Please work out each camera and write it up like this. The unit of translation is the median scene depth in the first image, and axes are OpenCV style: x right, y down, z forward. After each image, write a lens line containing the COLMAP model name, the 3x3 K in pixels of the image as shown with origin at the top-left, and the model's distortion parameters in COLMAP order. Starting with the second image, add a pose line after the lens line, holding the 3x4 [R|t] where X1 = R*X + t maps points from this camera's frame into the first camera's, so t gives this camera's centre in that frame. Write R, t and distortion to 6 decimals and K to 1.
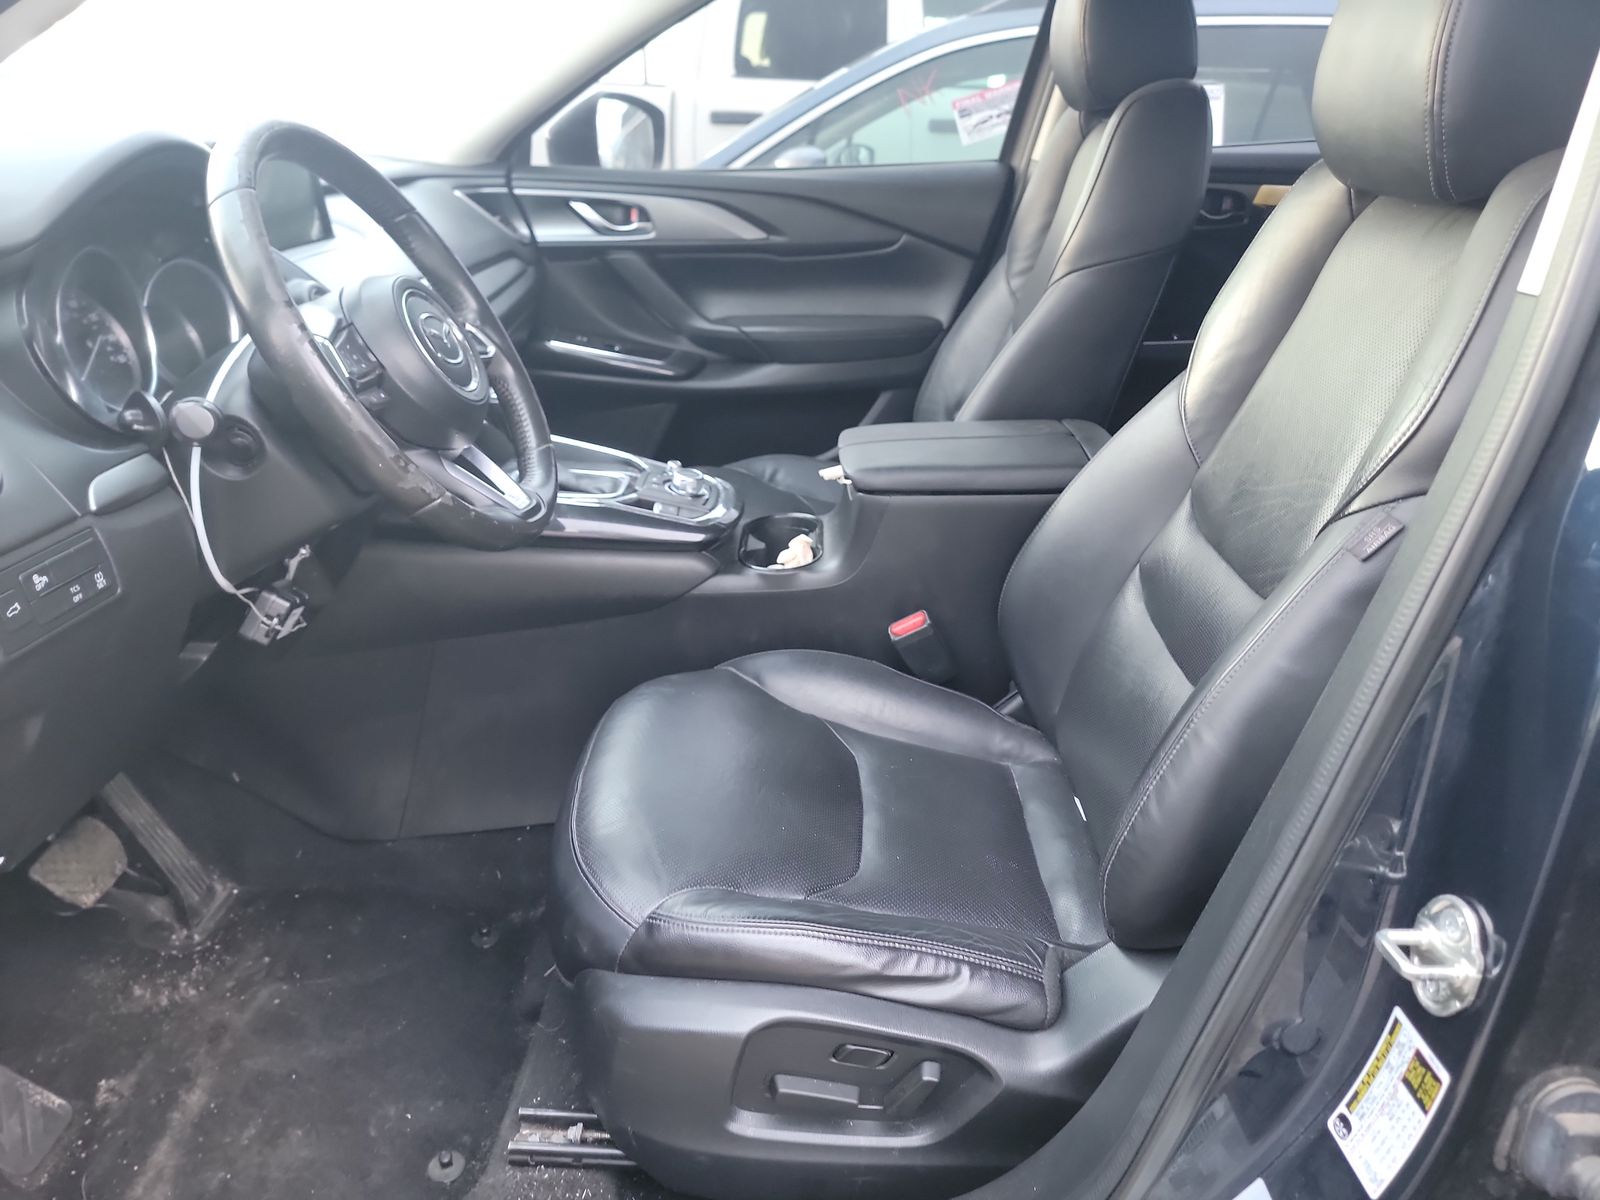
lens RADIAL K [[1120.6, 0, 799.2], [0, 1120.6, 606.9], [0, 0, 1]] dist [0.077735, -0.061587]
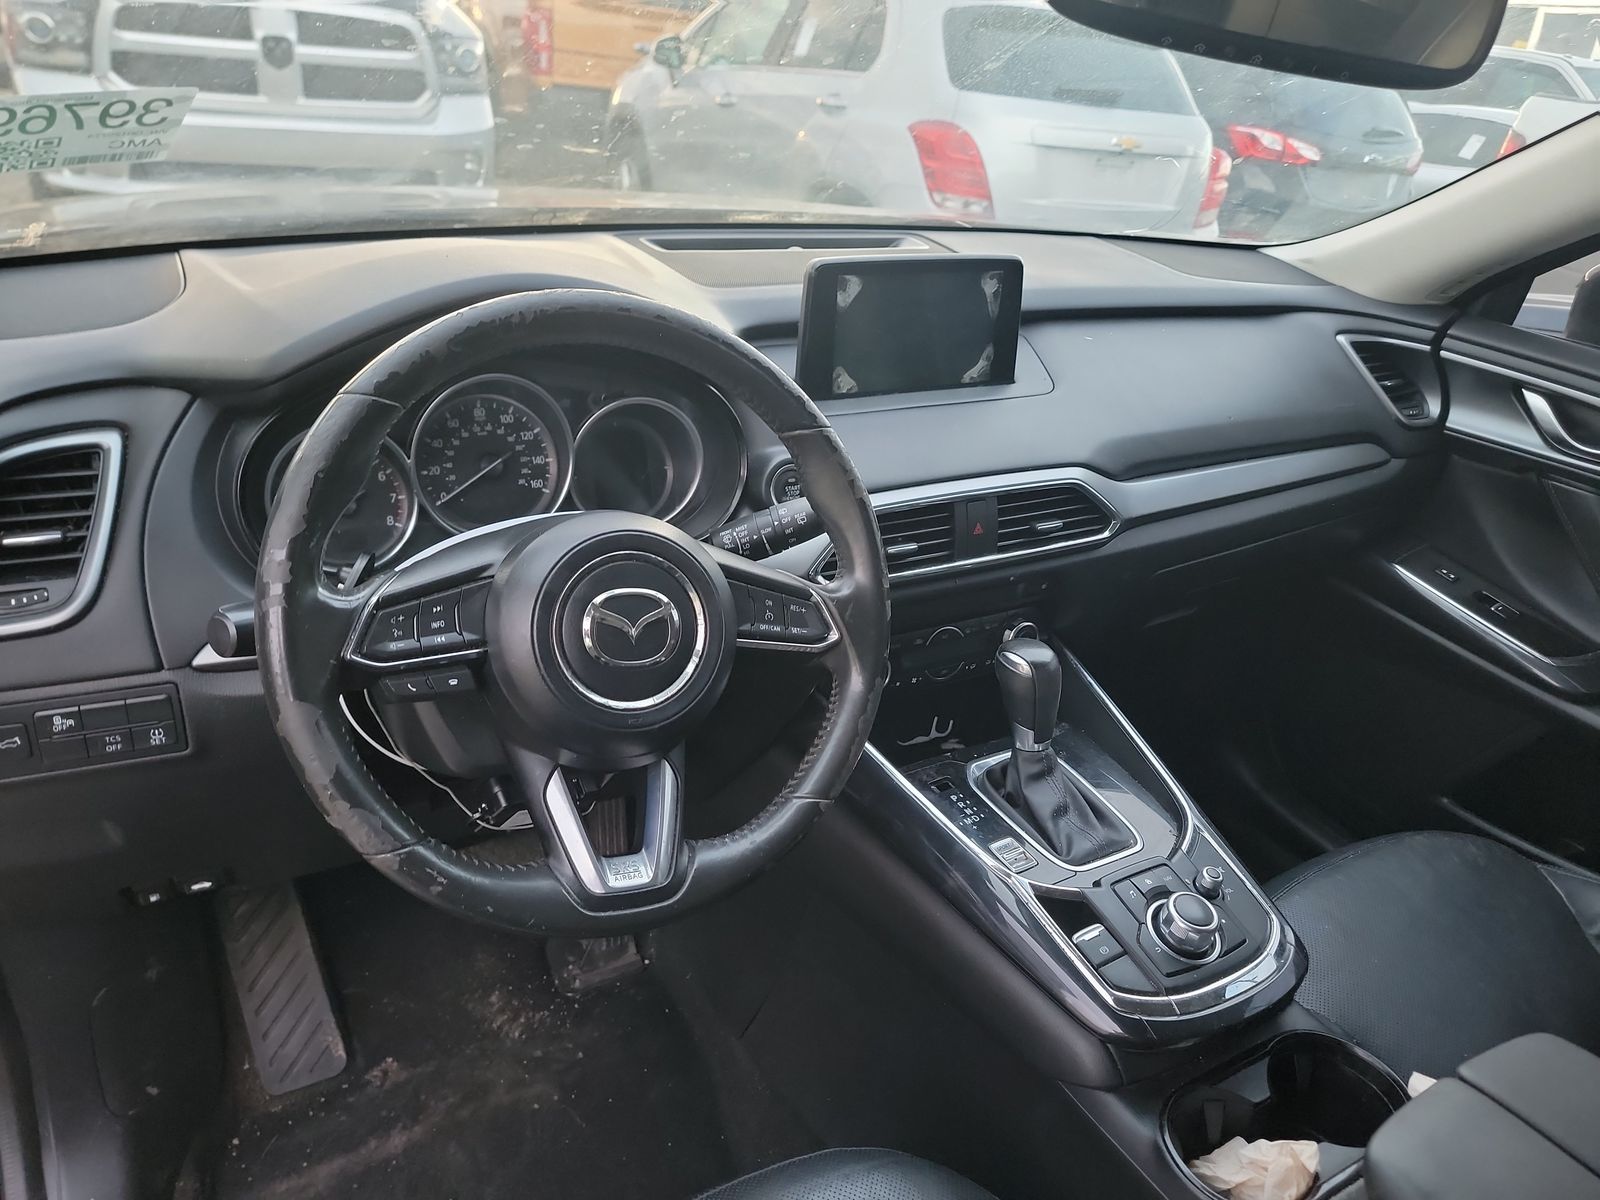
lens RADIAL K [[1111.2, 0, 809.5], [0, 1111.2, 598.7], [0, 0, 1]] dist [0.085957, -0.066711]
pose [[0.510237, 0.435482, -0.741629, 0.179097], [-0.427937, 0.876551, 0.220289, -0.336783], [0.746008, 0.204971, 0.633608, 0.481772]]
